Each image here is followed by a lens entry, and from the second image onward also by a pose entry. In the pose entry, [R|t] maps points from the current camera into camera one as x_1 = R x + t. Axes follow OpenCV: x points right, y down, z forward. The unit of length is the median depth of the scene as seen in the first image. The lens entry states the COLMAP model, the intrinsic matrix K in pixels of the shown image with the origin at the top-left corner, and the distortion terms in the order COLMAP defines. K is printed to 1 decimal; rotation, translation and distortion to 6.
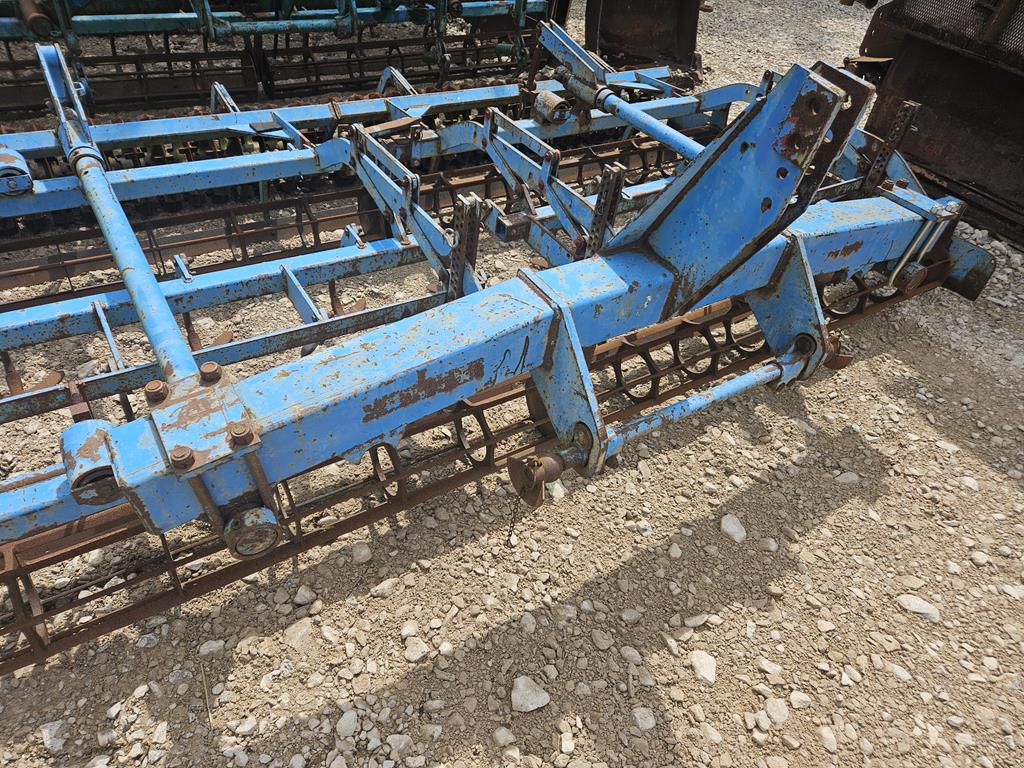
lens RADIAL K [[682.8, 0, 509.8], [0, 682.8, 386.4], [0, 0, 1]] dist [0.067976, -0.055241]
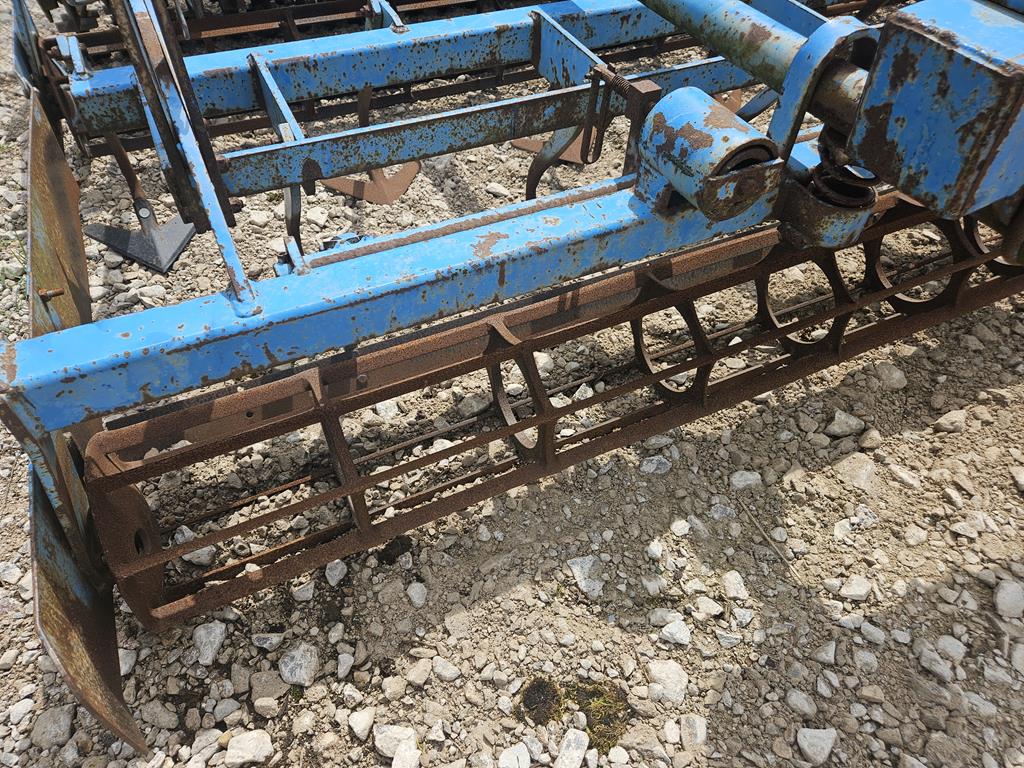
lens RADIAL K [[682.8, 0, 513.1], [0, 682.8, 387.8], [0, 0, 1]] dist [0.067976, -0.055241]
pose [[0.987413, 0.028603, -0.155553, -0.558759], [-0.012880, 0.994786, 0.101163, 0.216747], [0.157636, -0.097886, 0.982634, 0.289206]]
